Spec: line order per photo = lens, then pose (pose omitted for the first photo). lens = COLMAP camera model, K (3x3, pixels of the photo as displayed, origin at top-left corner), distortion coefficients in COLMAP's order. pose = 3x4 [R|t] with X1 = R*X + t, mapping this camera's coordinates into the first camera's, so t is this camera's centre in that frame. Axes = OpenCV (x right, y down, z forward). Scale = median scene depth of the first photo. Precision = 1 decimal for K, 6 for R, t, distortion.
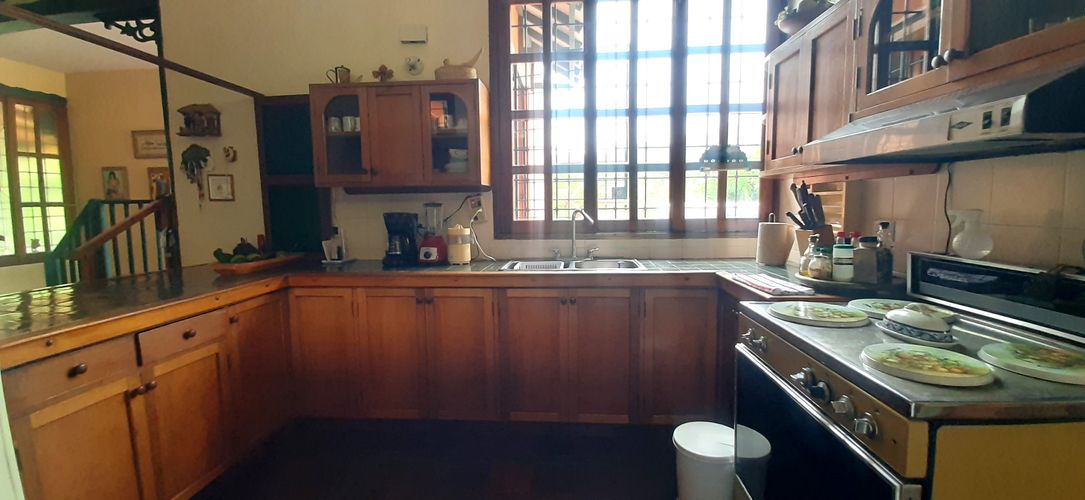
lens RADIAL K [[429.6, 0, 540.2], [0, 429.6, 243.7], [0, 0, 1]] dist [-0.001893, -0.003383]
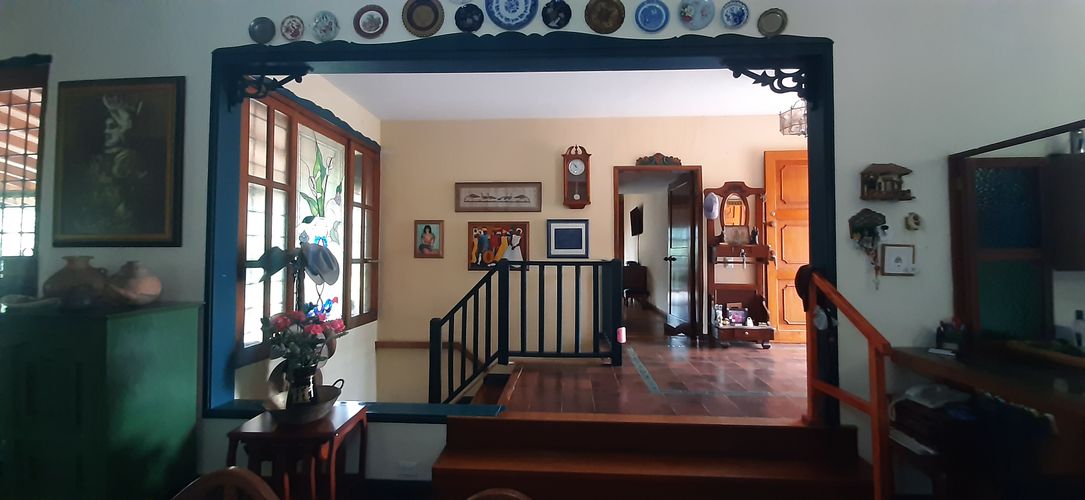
lens RADIAL K [[429.6, 0, 547.9], [0, 429.6, 243.1], [0, 0, 1]] dist [-0.001893, -0.003383]
pose [[0.999392, 0.018934, 0.029283, -1.434500], [-0.015376, 0.992980, -0.117281, -0.052522], [-0.031298, 0.116759, 0.992667, 0.171363]]
